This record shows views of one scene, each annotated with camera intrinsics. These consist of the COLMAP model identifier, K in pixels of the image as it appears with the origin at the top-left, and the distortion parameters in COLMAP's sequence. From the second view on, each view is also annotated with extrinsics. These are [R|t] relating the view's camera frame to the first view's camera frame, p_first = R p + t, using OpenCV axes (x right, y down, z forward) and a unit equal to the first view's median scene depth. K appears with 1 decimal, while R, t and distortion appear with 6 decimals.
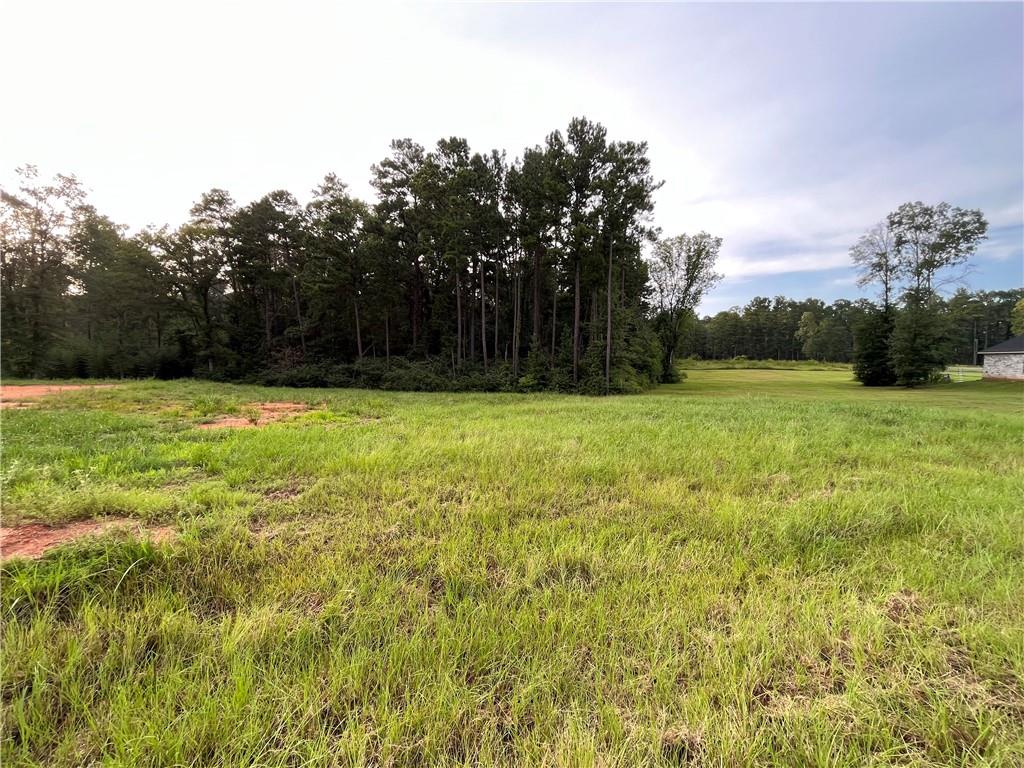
lens RADIAL K [[412.6, 0, 509.6], [0, 412.6, 385.2], [0, 0, 1]] dist [-0.008426, 0.000764]
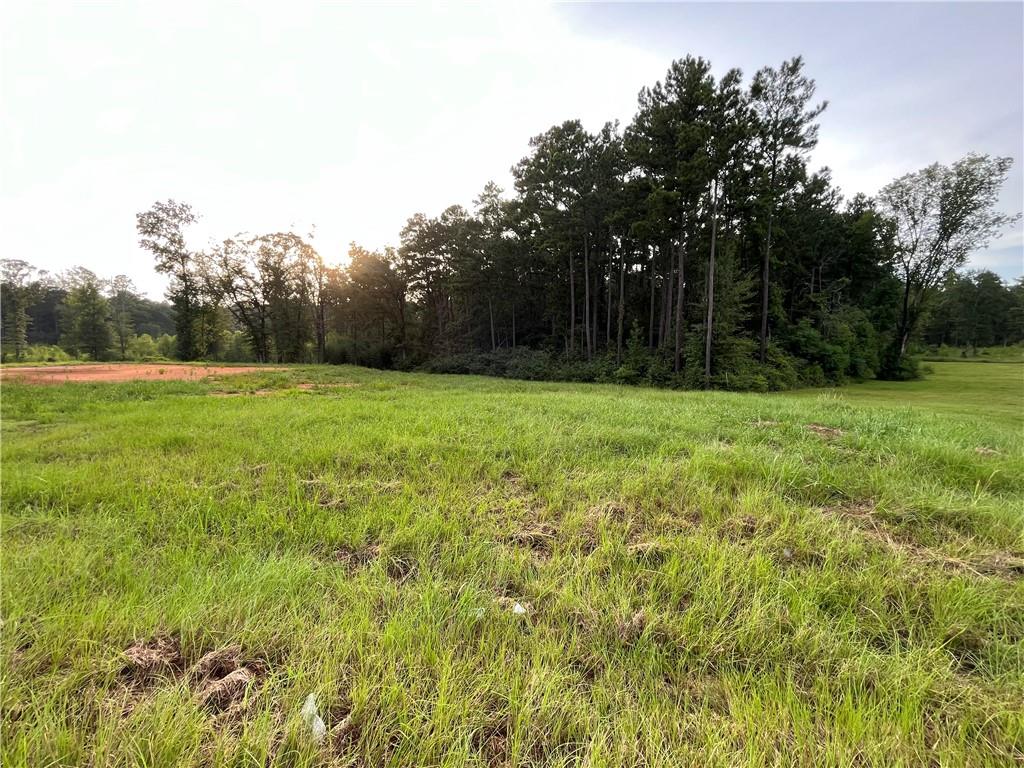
lens RADIAL K [[412.6, 0, 509.6], [0, 412.6, 385.2], [0, 0, 1]] dist [-0.008426, 0.000764]
pose [[0.864869, 0.036575, -0.500663, 0.253485], [-0.025480, 0.999255, 0.028984, -0.000336], [0.501350, -0.012311, 0.865157, 0.077132]]
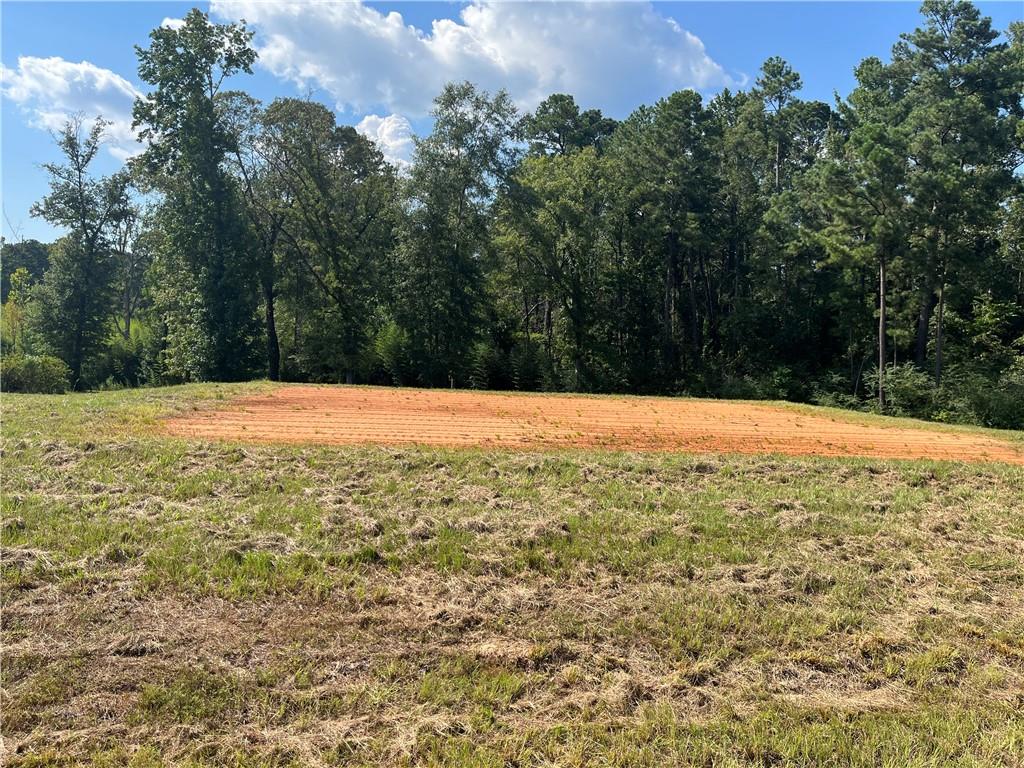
lens RADIAL K [[778.0, 0, 511.3], [0, 778.0, 391.5], [0, 0, 1]] dist [0.075025, -0.105072]
pose [[0.961368, 0.035520, -0.272964, -0.630095], [-0.041760, 0.998982, -0.017079, 0.015450], [0.272079, 0.027818, 0.961873, -0.281047]]
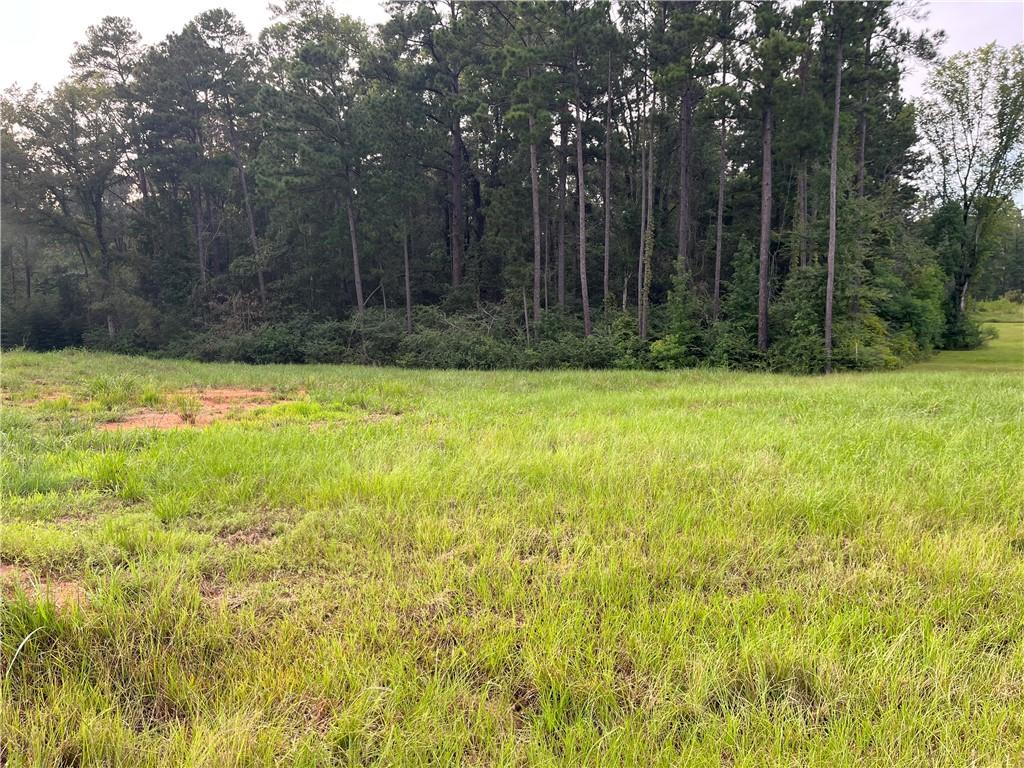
lens RADIAL K [[766.7, 0, 515.5], [0, 766.7, 390.1], [0, 0, 1]] dist [0.070257, -0.104930]
pose [[0.989146, -0.003041, -0.146904, -0.003090], [0.009018, 0.999158, 0.040035, 0.002839], [0.146659, -0.040925, 0.988340, -0.000938]]
